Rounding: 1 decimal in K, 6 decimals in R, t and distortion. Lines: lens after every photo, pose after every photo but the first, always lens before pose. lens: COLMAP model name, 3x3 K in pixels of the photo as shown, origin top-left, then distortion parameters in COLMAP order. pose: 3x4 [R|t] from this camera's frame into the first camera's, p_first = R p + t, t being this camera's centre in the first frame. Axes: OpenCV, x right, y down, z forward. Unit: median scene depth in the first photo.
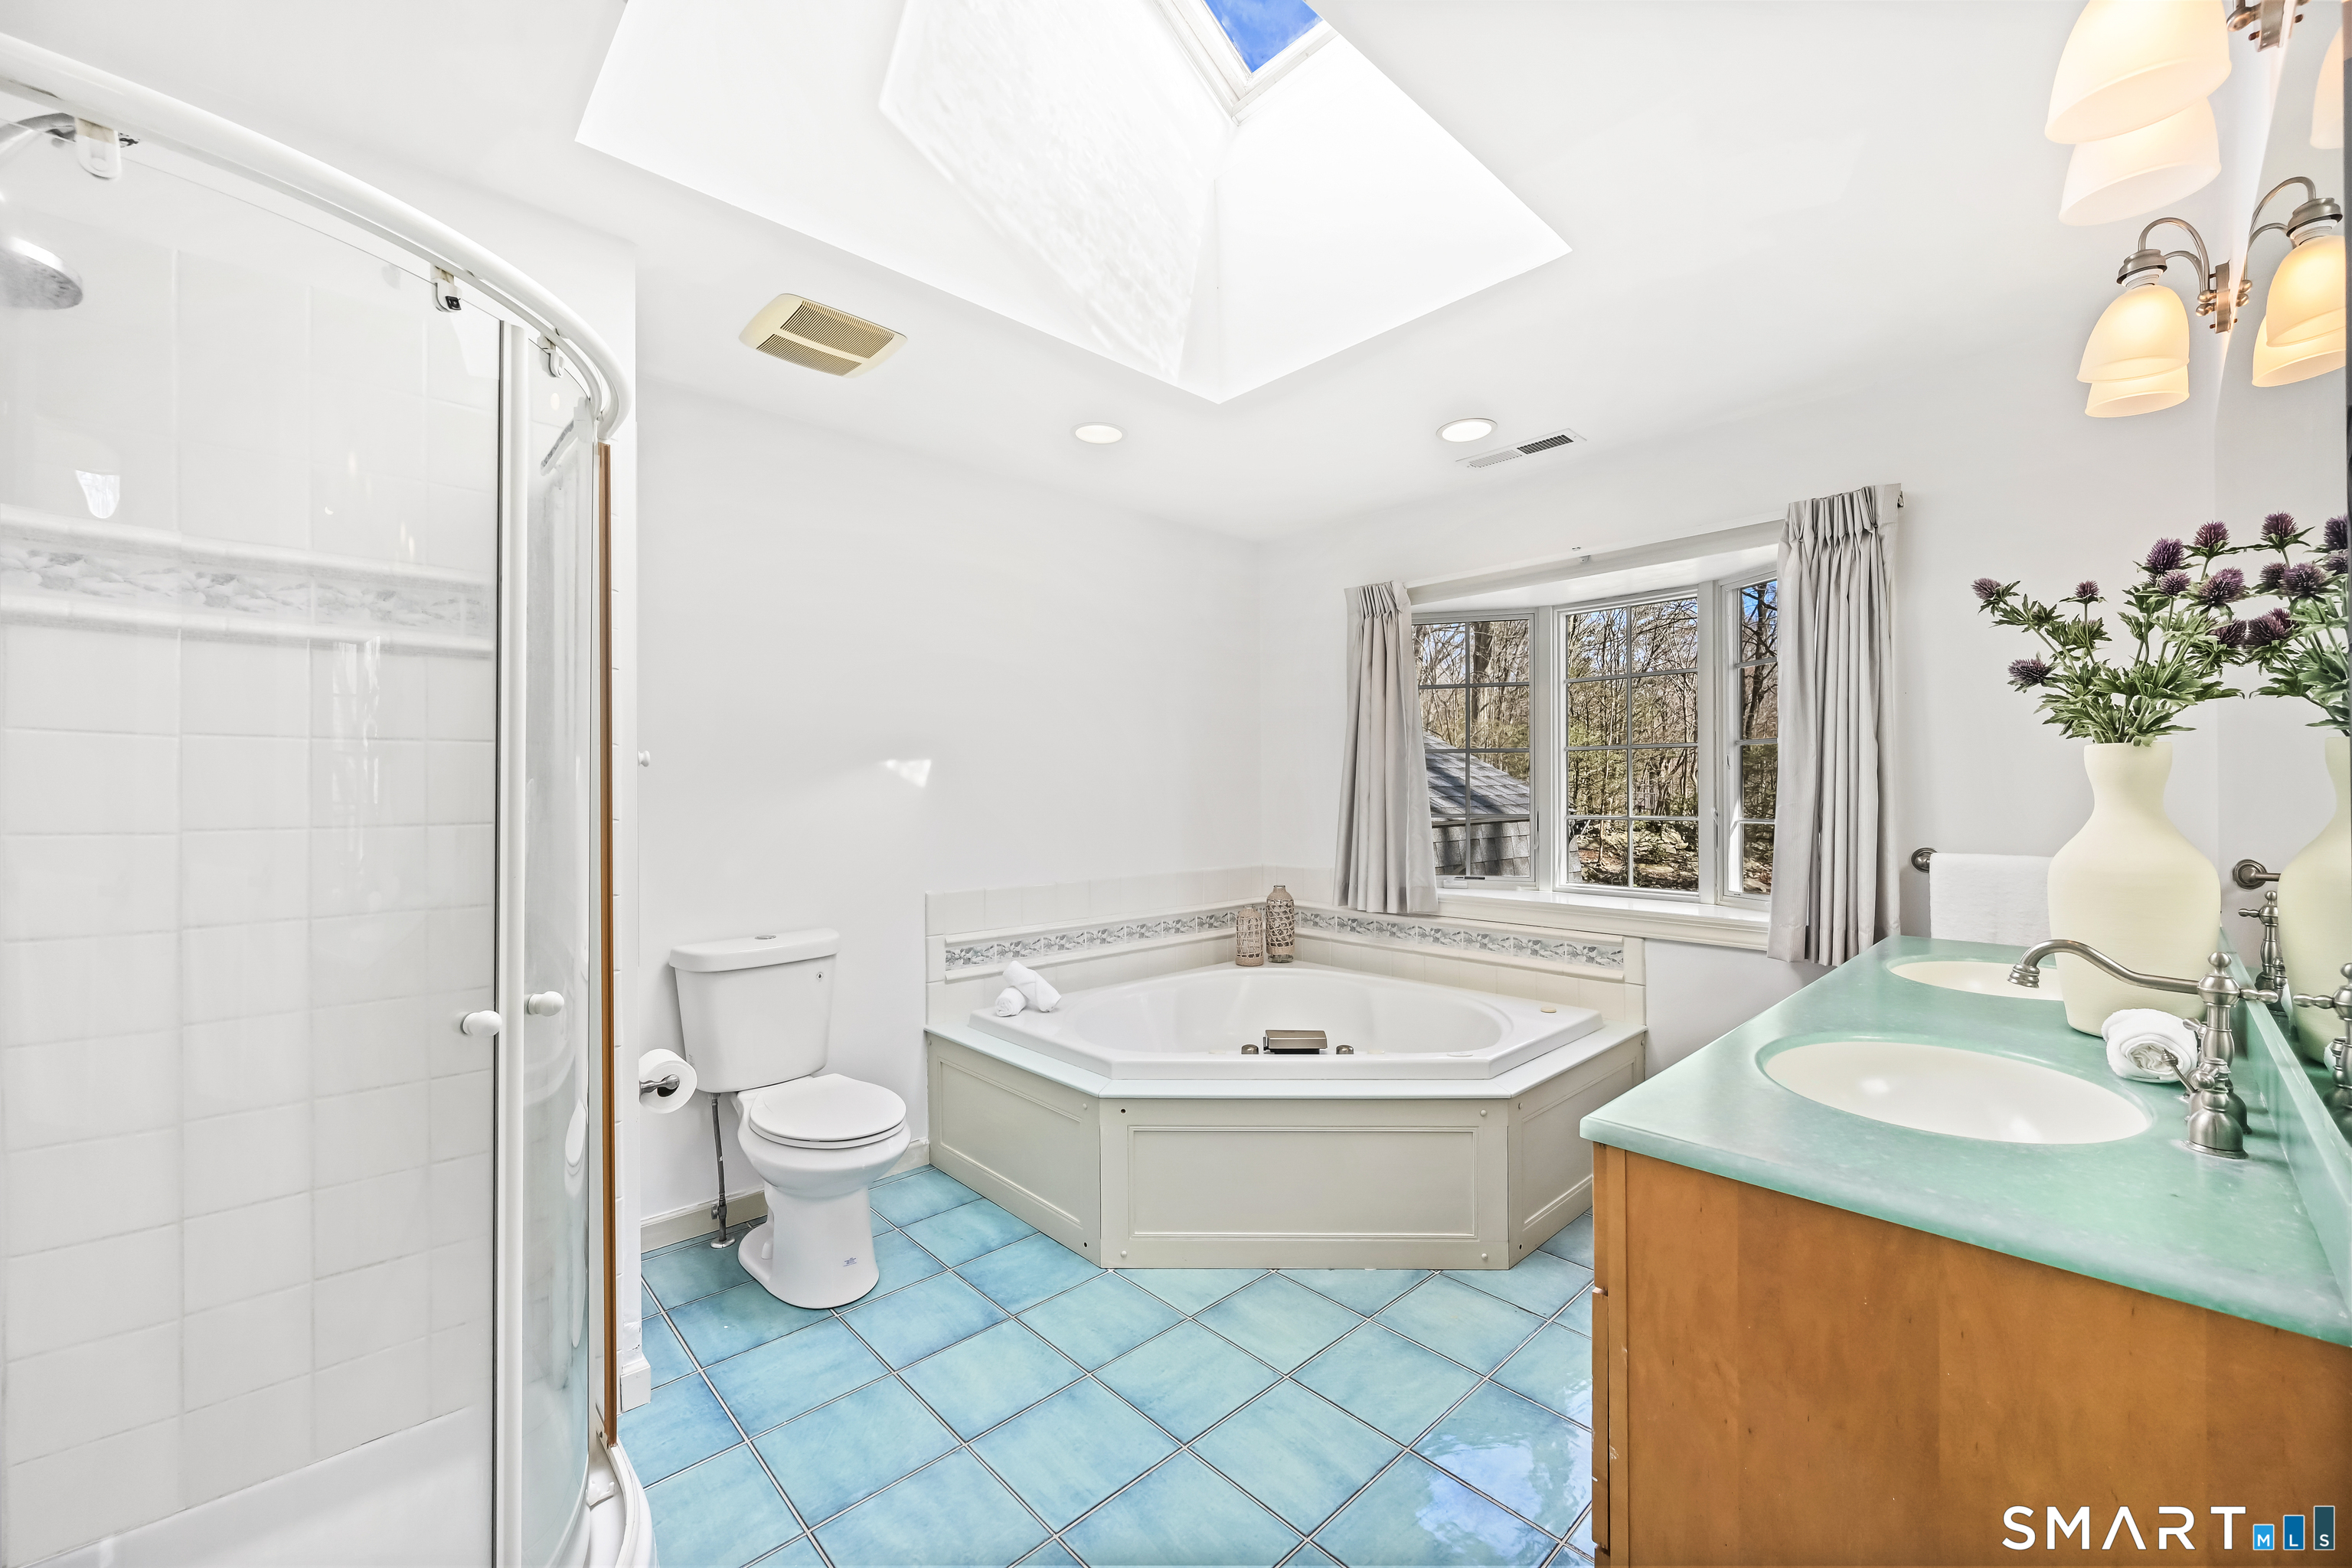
lens RADIAL K [[913.7, 0, 1175.3], [0, 913.7, 790.1], [0, 0, 1]] dist [0.001773, -0.000463]
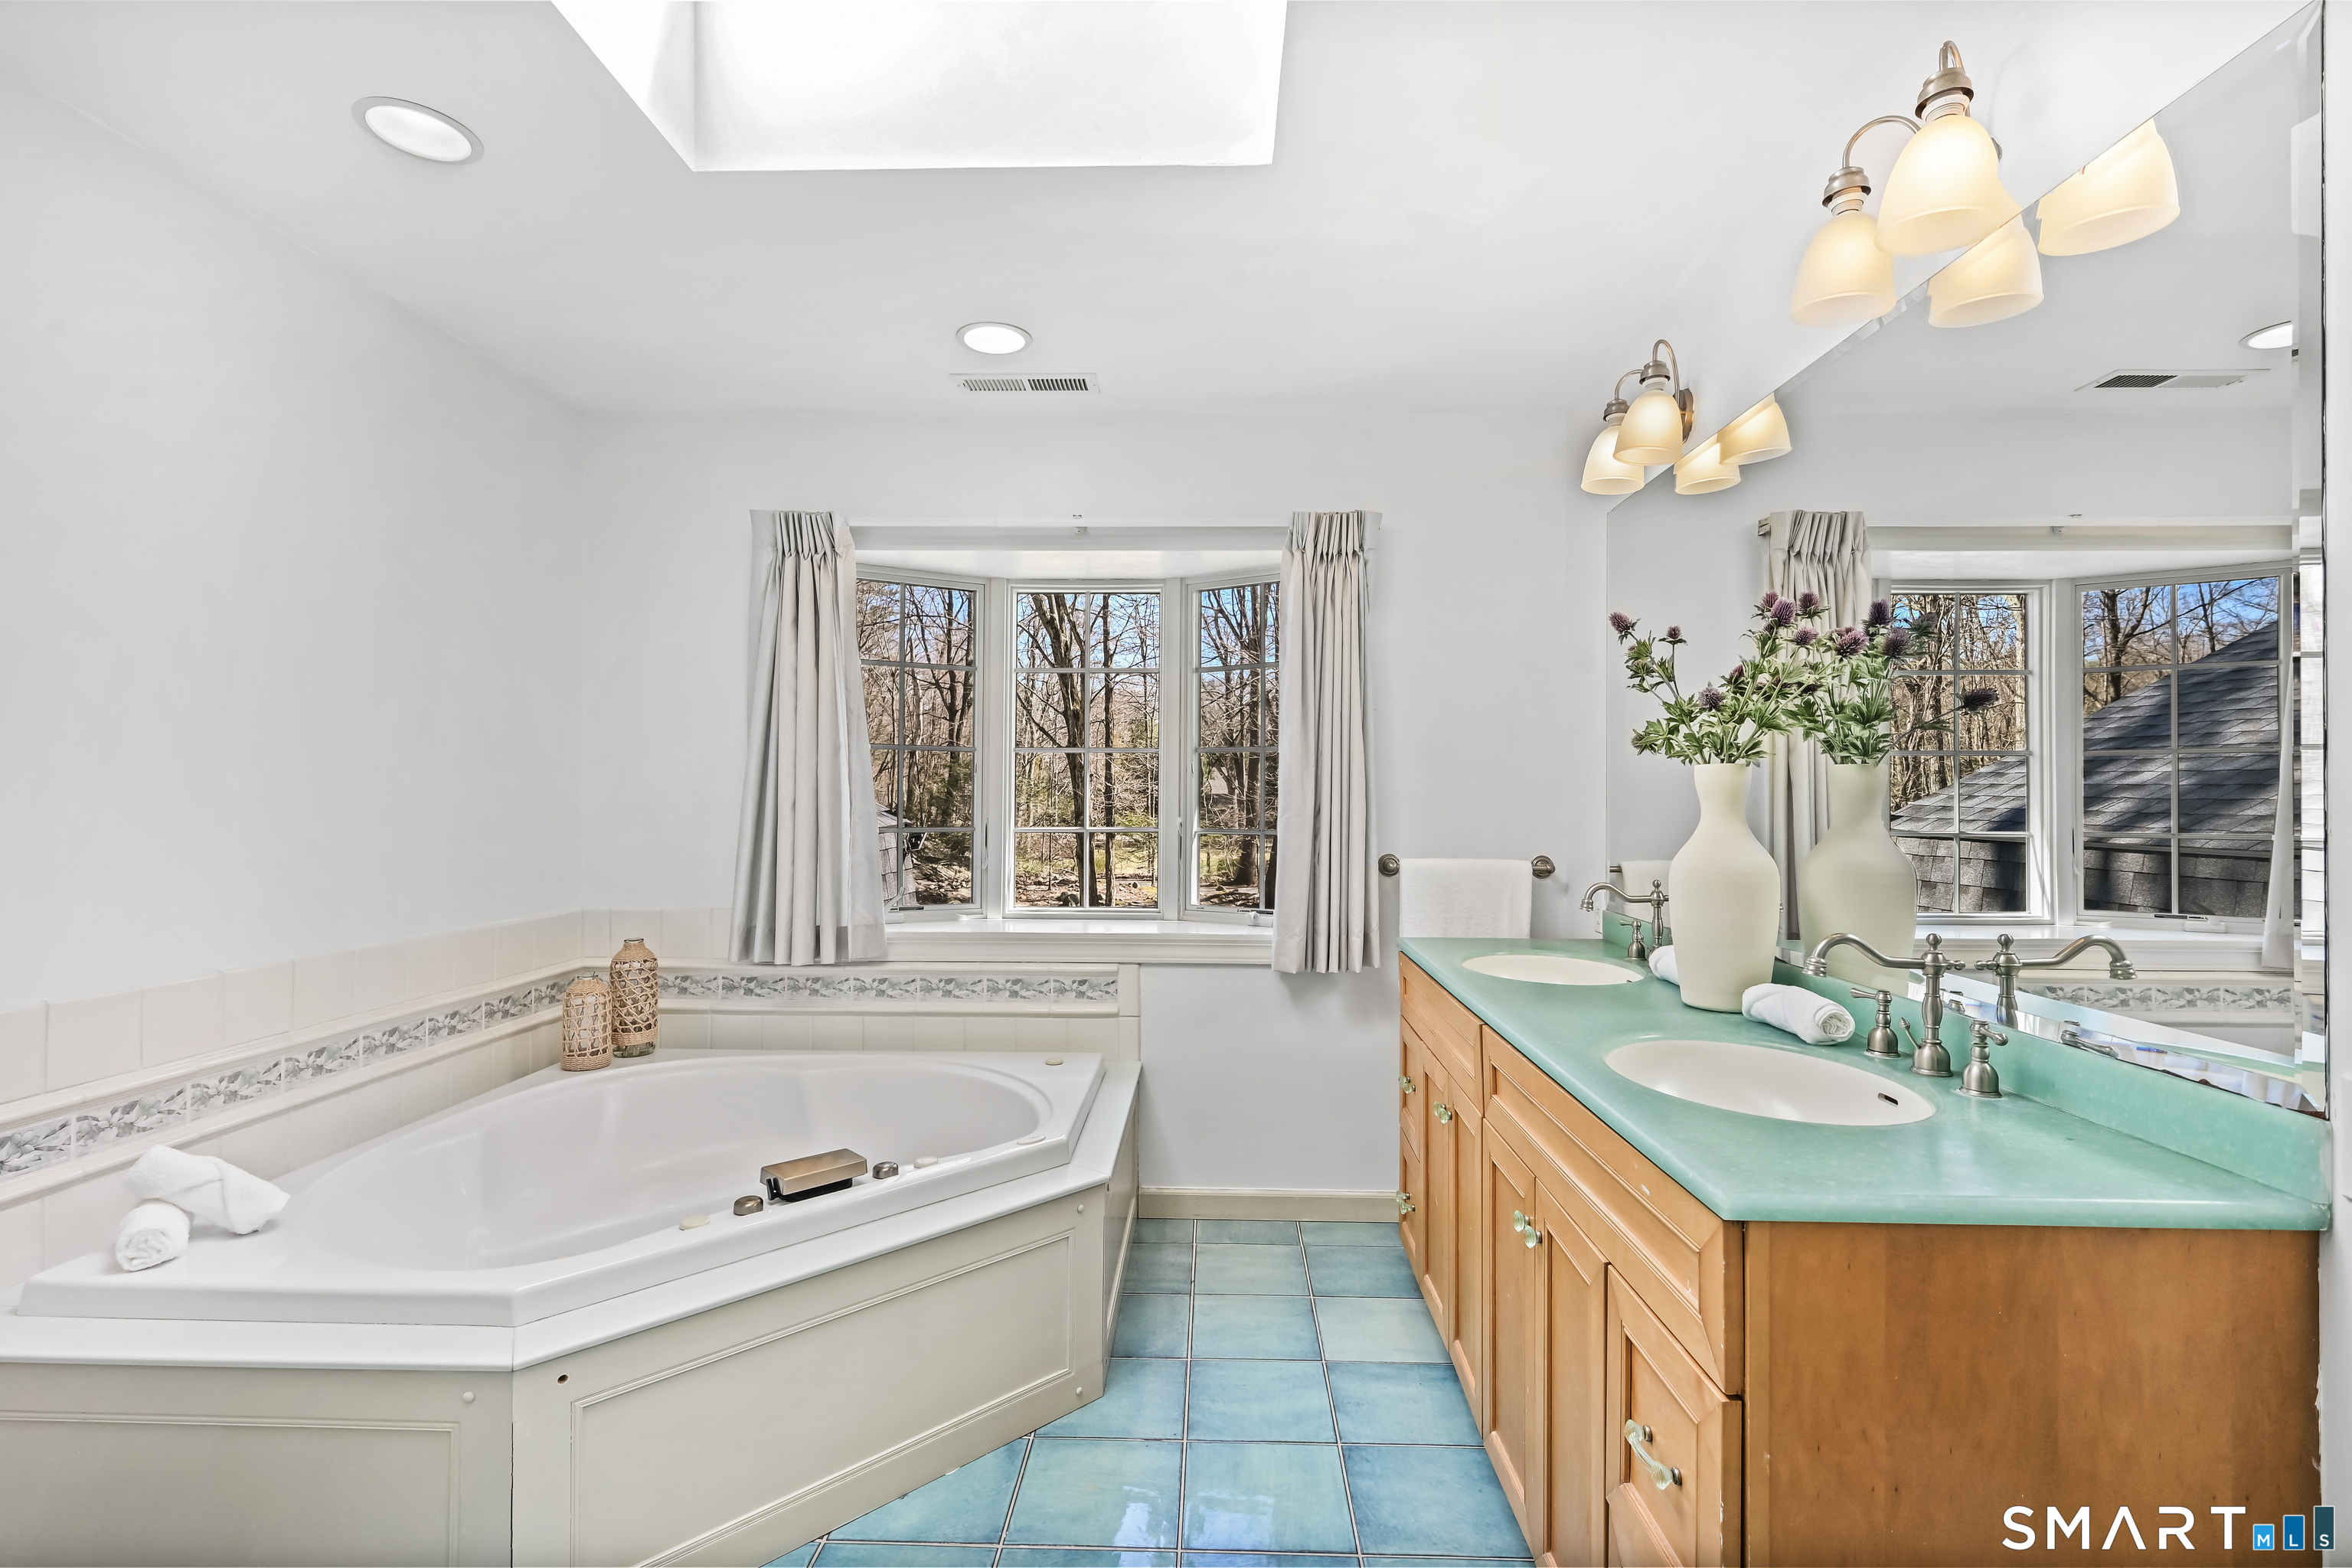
lens RADIAL K [[1072.4, 0, 1179.4], [0, 1072.4, 789.3], [0, 0, 1]] dist [-0.003236, 0.001750]
pose [[0.704664, 0.012513, 0.709431, -0.205709], [-0.008085, 0.999921, -0.009605, 0.000645], [-0.709495, 0.001033, 0.704709, 0.228555]]
